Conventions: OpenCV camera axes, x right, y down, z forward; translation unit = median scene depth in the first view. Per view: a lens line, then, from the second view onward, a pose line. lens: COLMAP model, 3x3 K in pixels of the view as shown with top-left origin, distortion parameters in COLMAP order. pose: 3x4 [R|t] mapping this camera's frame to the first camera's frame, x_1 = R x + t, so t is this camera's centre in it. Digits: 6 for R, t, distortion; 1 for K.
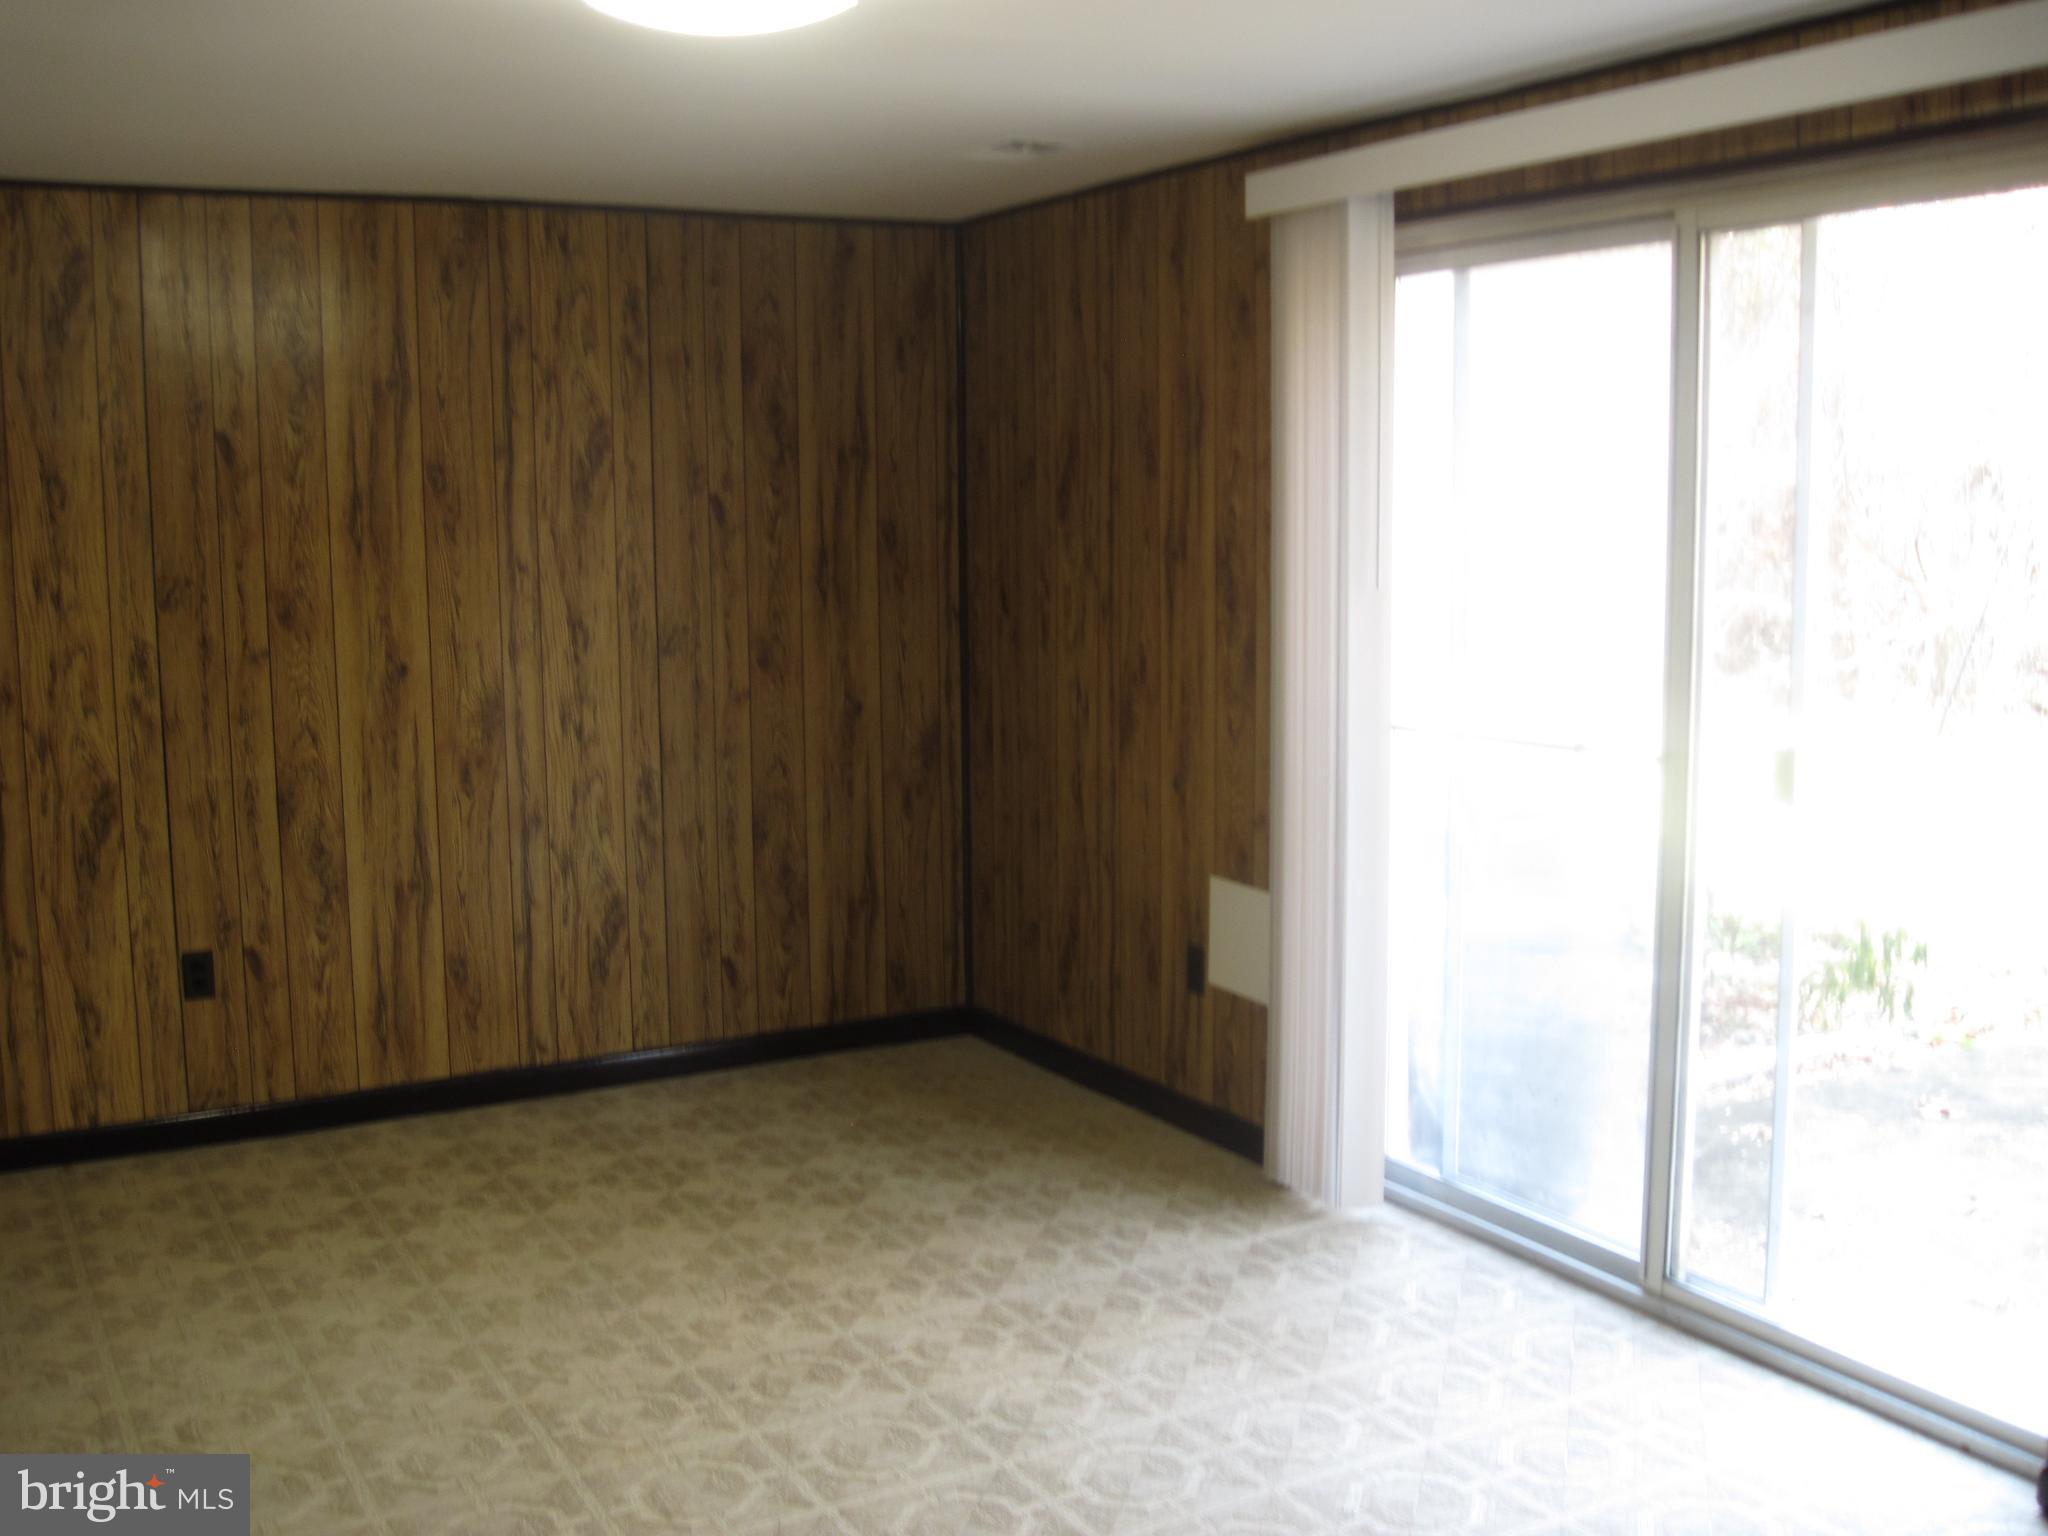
lens RADIAL K [[2075.9, 0, 1024.0], [0, 2075.9, 768.0], [0, 0, 1]] dist [-0.119342, 0.038806]
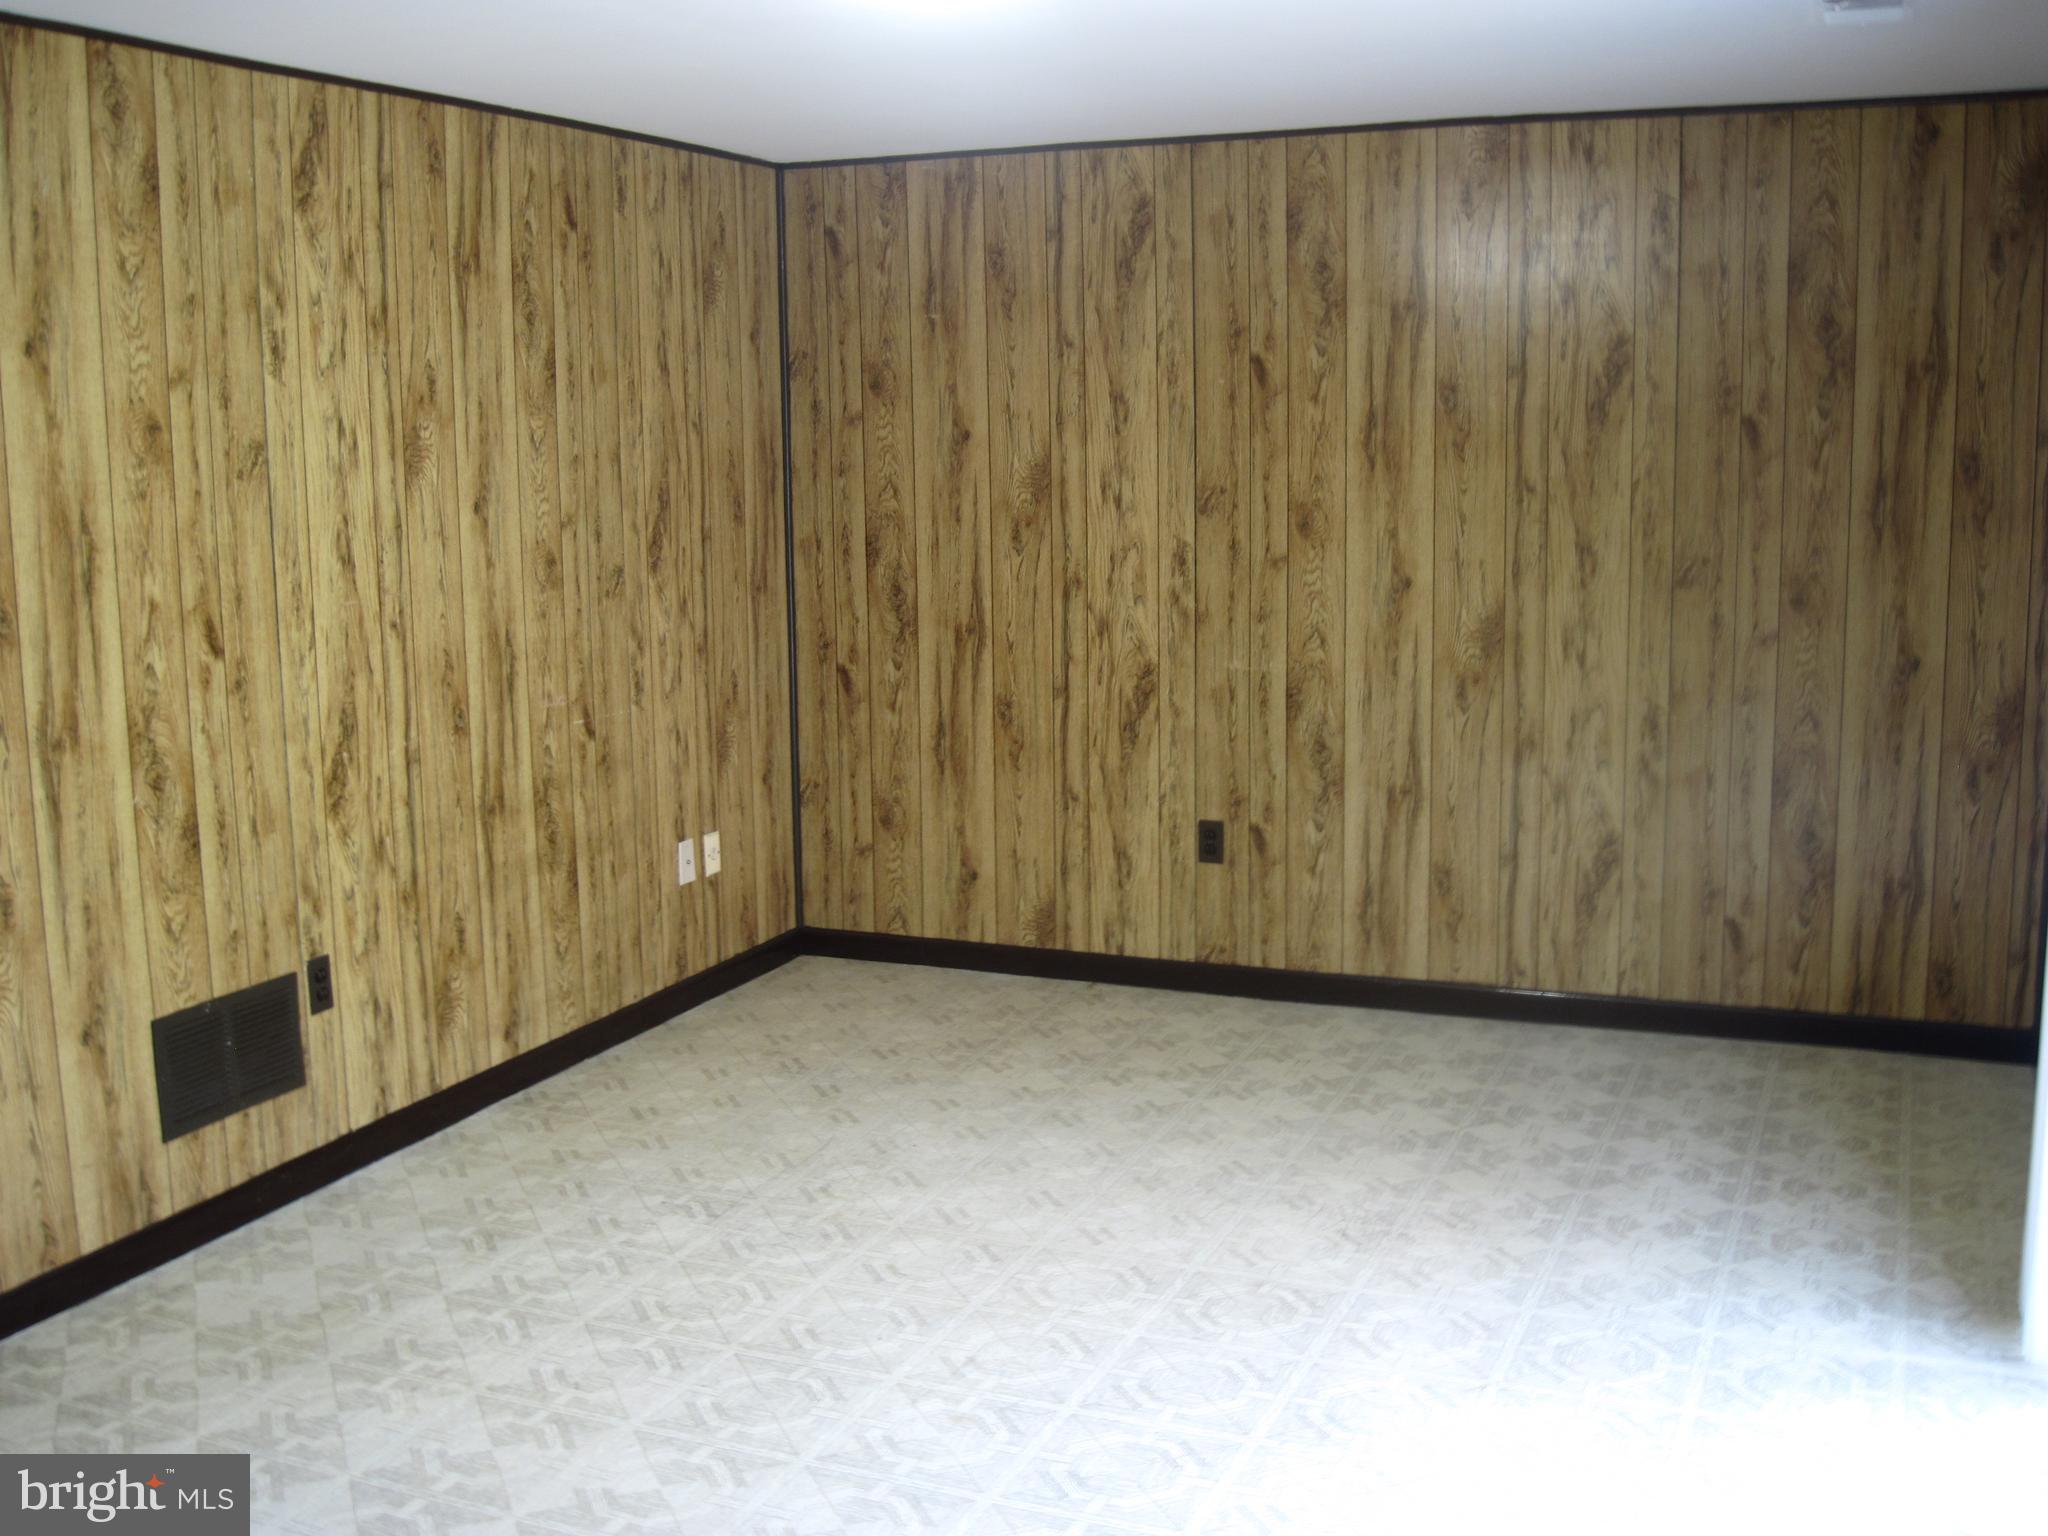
lens RADIAL K [[2075.9, 0, 1024.0], [0, 2075.9, 768.0], [0, 0, 1]] dist [-0.119342, 0.038806]
pose [[0.615496, 0.129143, -0.777487, 0.409165], [-0.093827, 0.991475, 0.090409, -0.031793], [0.782535, 0.017302, 0.622366, 0.204107]]
